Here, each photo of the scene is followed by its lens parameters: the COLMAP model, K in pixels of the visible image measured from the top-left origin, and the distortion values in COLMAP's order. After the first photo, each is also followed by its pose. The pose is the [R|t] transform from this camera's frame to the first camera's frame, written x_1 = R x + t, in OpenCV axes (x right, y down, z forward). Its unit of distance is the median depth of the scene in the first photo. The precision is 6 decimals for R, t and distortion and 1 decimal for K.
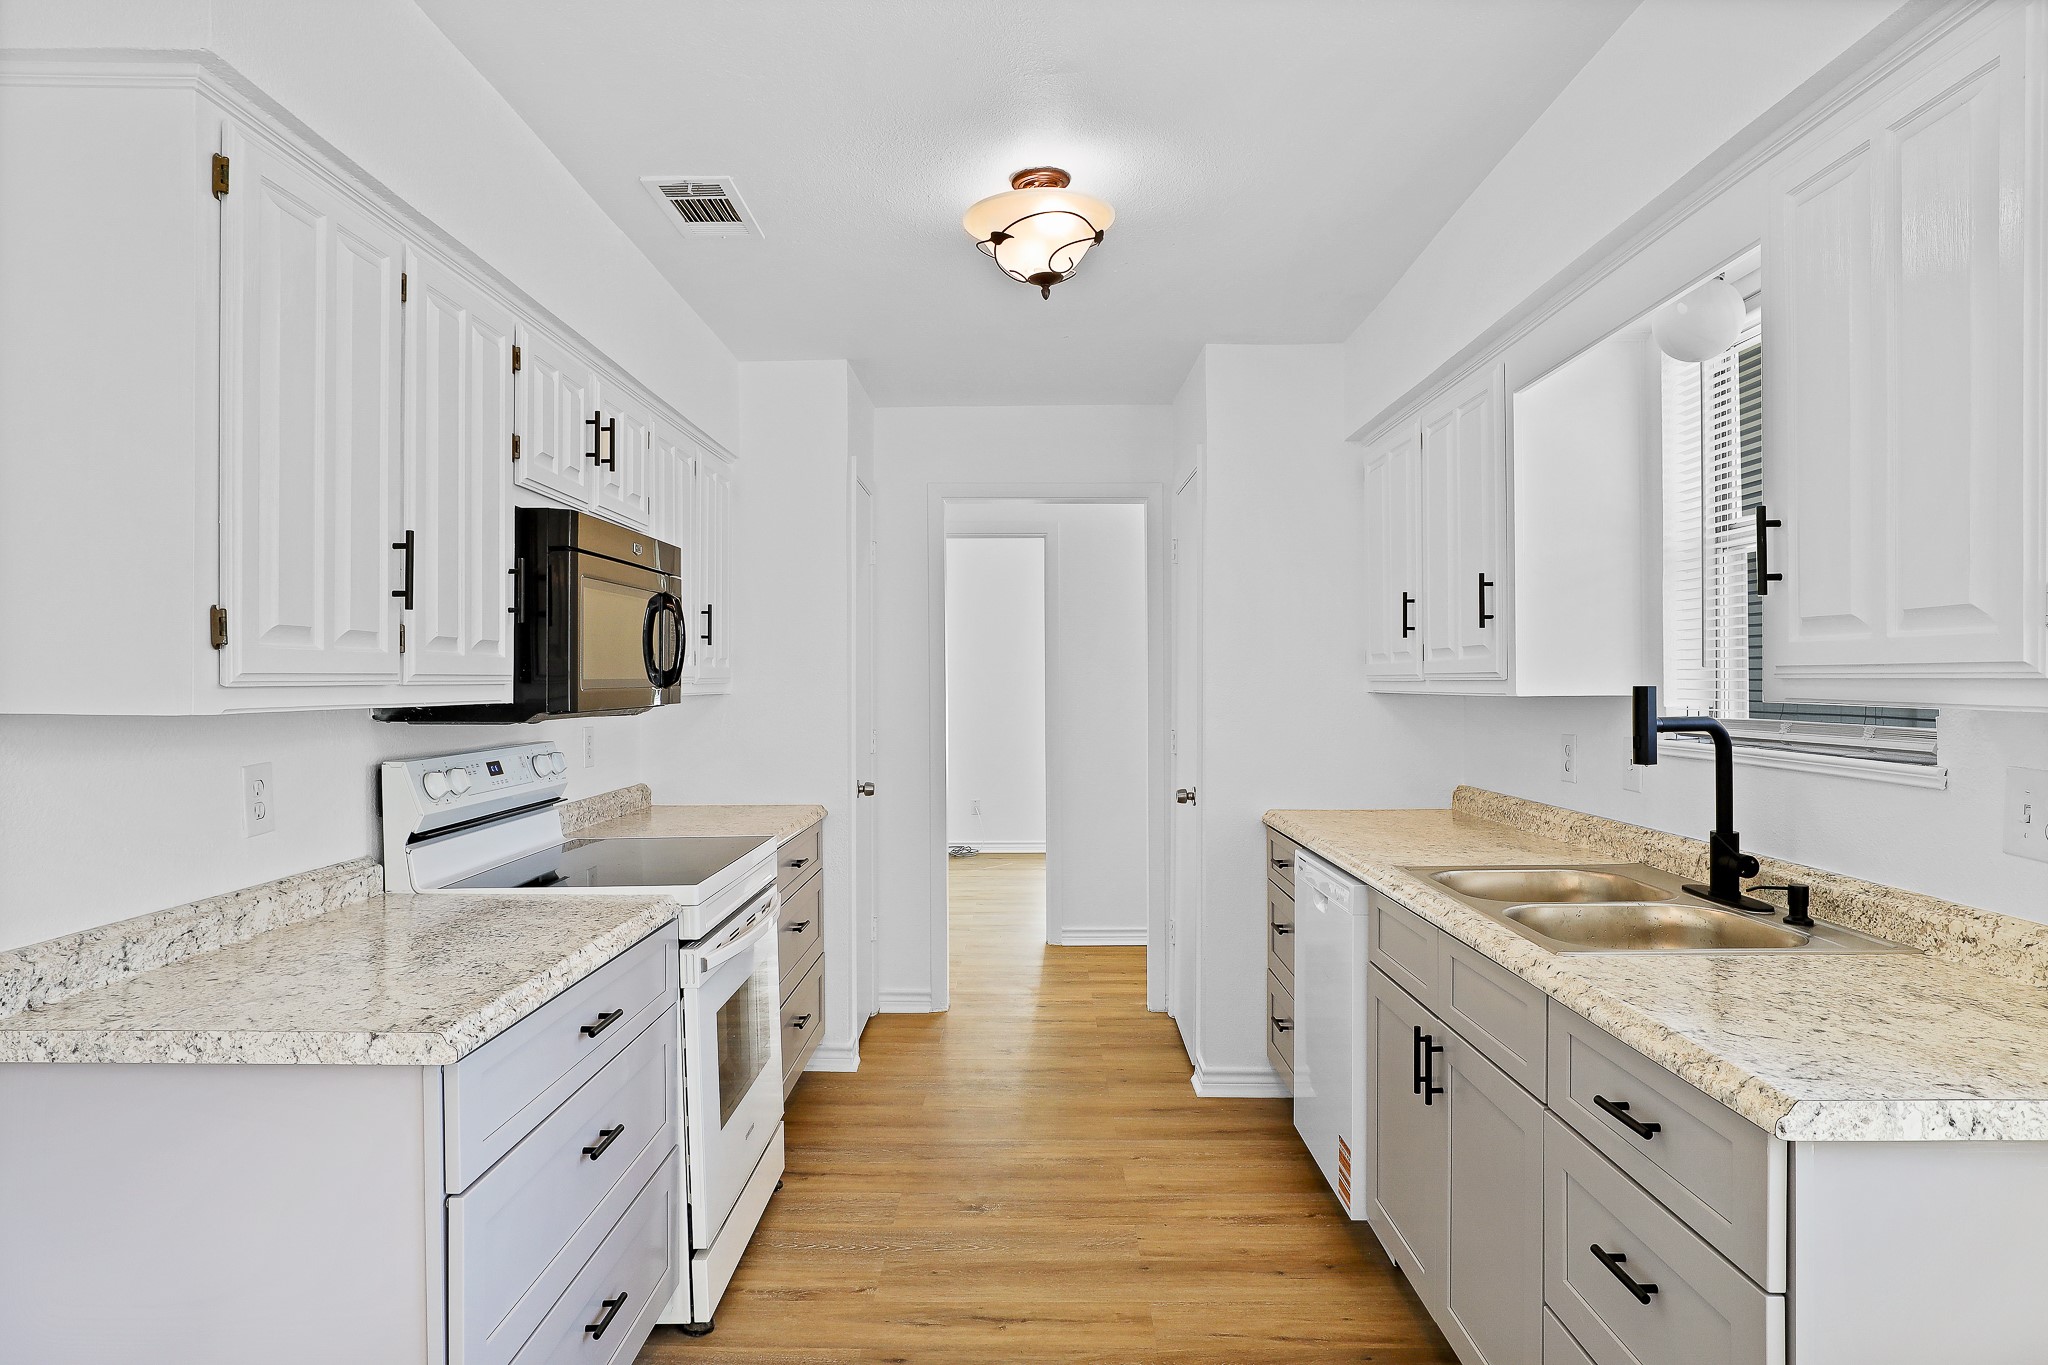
lens RADIAL K [[1224.9, 0, 1024.0], [0, 1224.9, 682.5], [0, 0, 1]] dist [-0.071604, 0.000114]
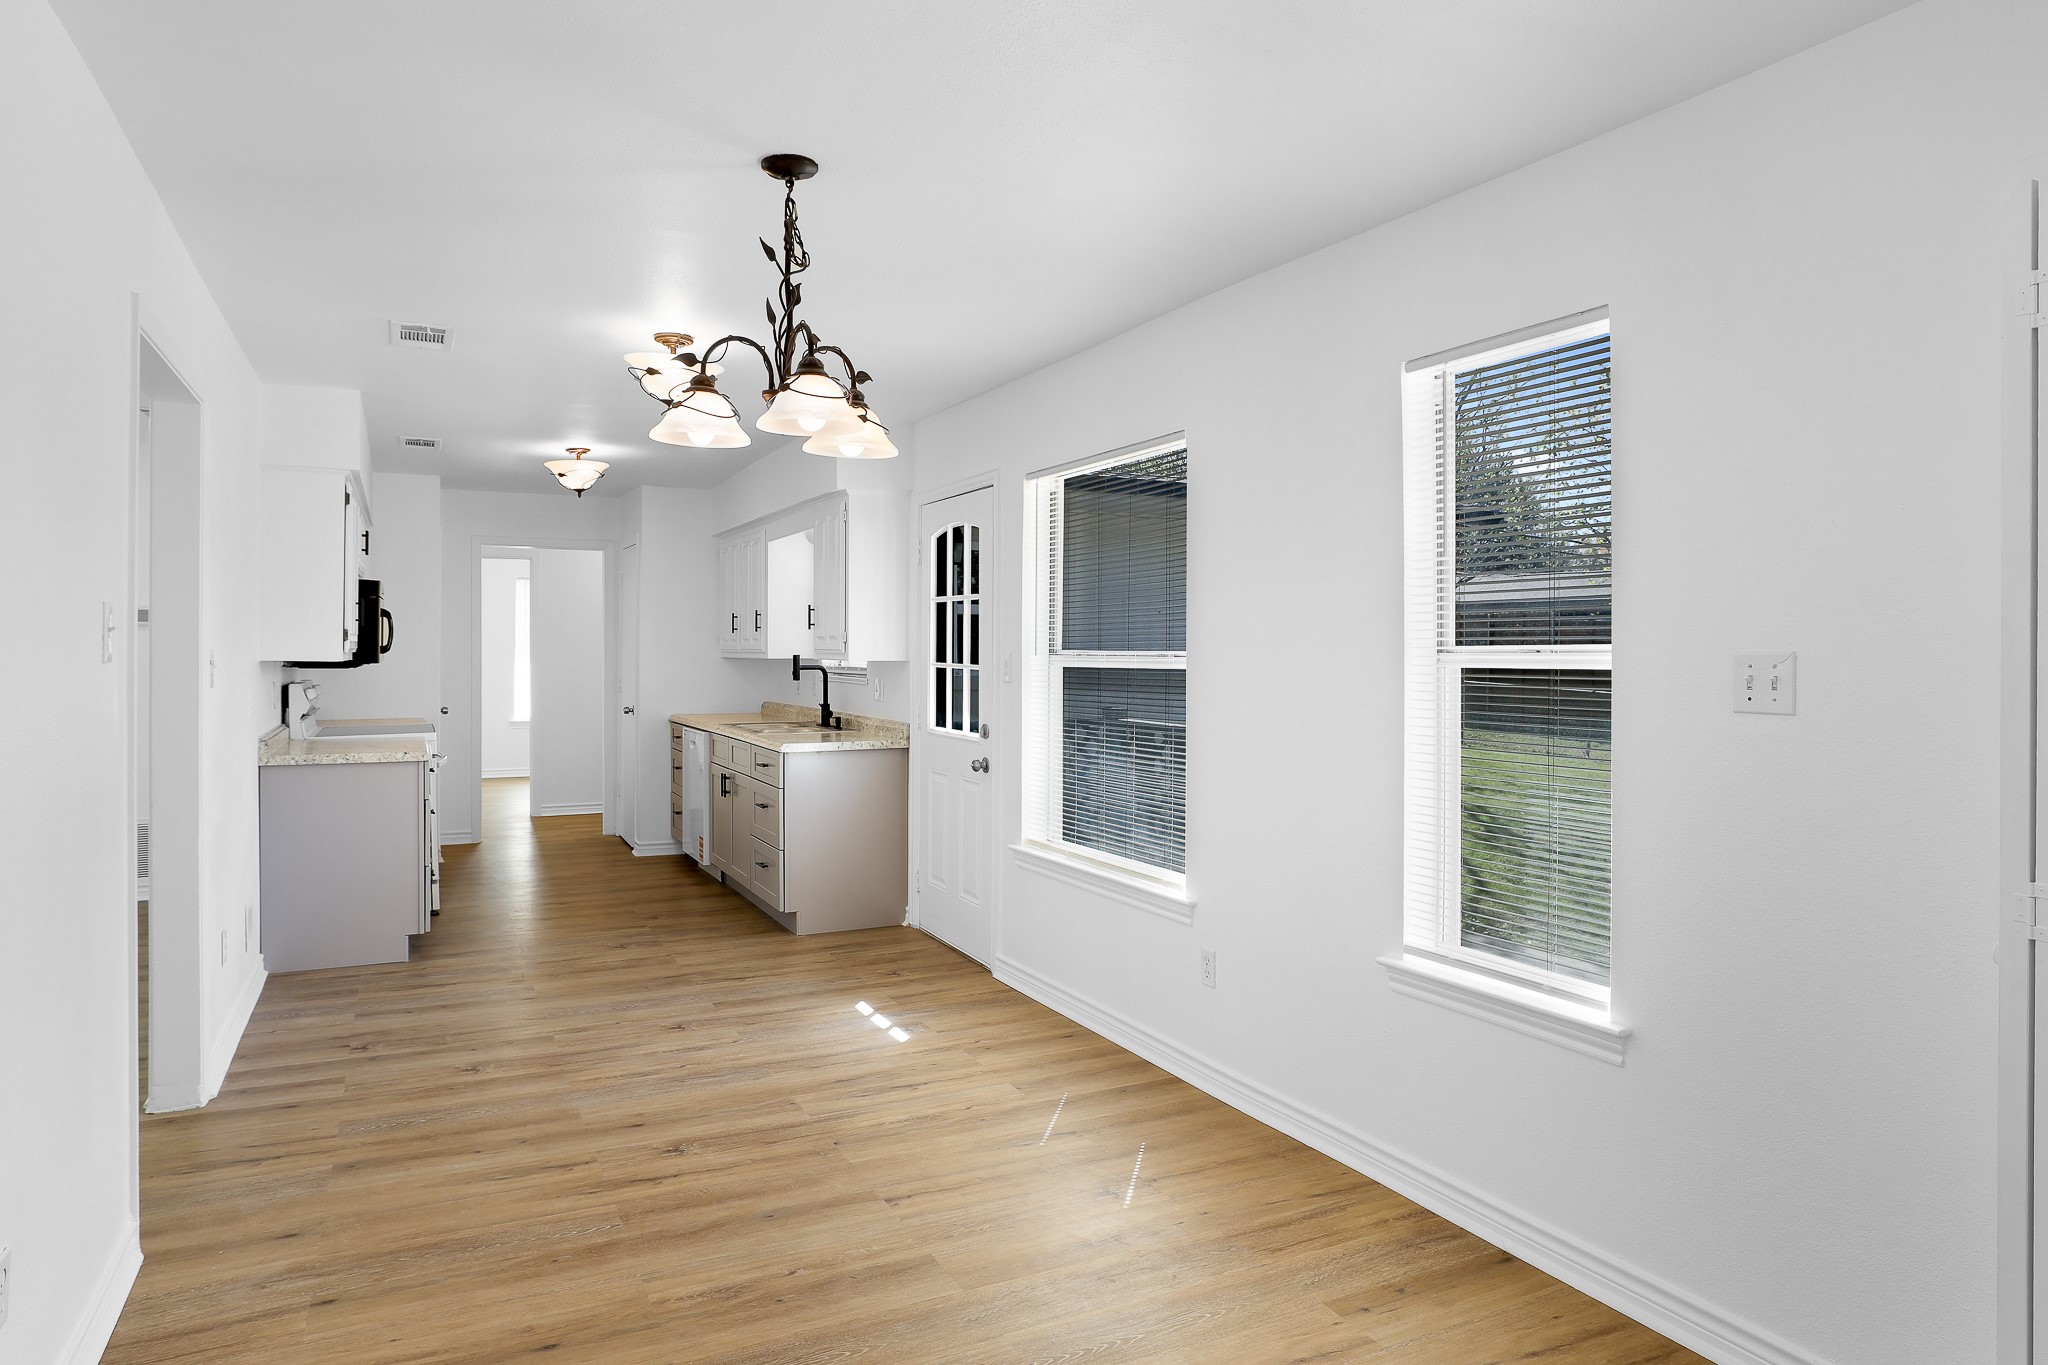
lens RADIAL K [[1219.8, 0, 987.7], [0, 1219.8, 662.2], [0, 0, 1]] dist [-0.000079, 0.000518]
pose [[0.905549, 0.001392, 0.424240, -0.295516], [-0.005074, 0.999959, 0.007549, -0.002304], [-0.424212, -0.008989, 0.905519, -1.692338]]
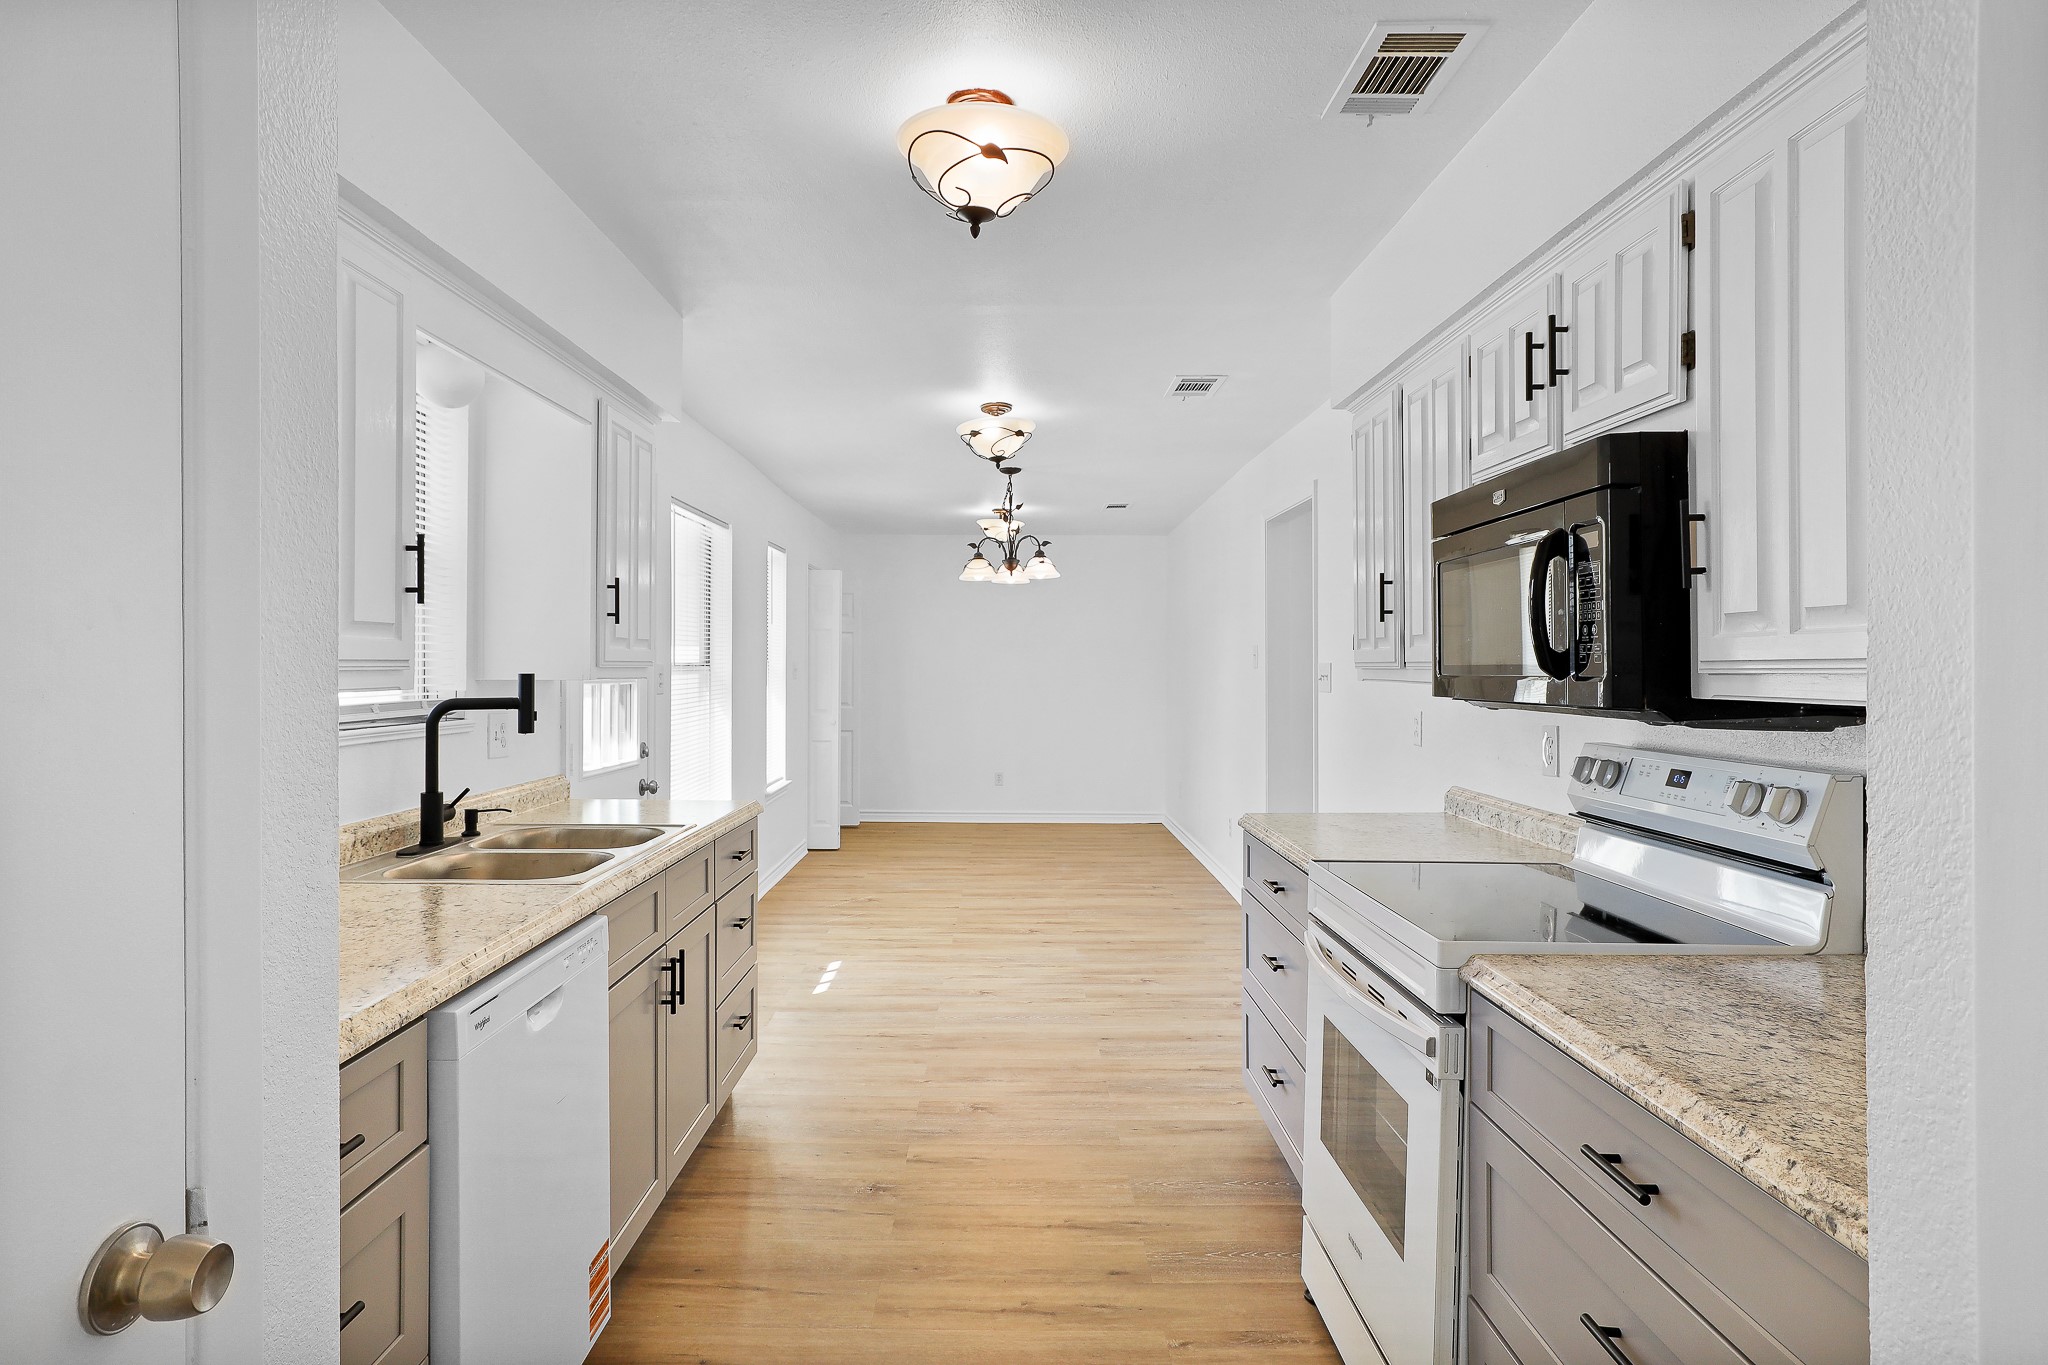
lens RADIAL K [[1219.8, 0, 987.7], [0, 1219.8, 662.2], [0, 0, 1]] dist [-0.000079, 0.000518]
pose [[-0.999824, 0.004329, 0.018236, -0.007743], [0.004257, 0.999983, -0.004008, -0.001788], [-0.018253, -0.003930, -0.999826, 1.987602]]
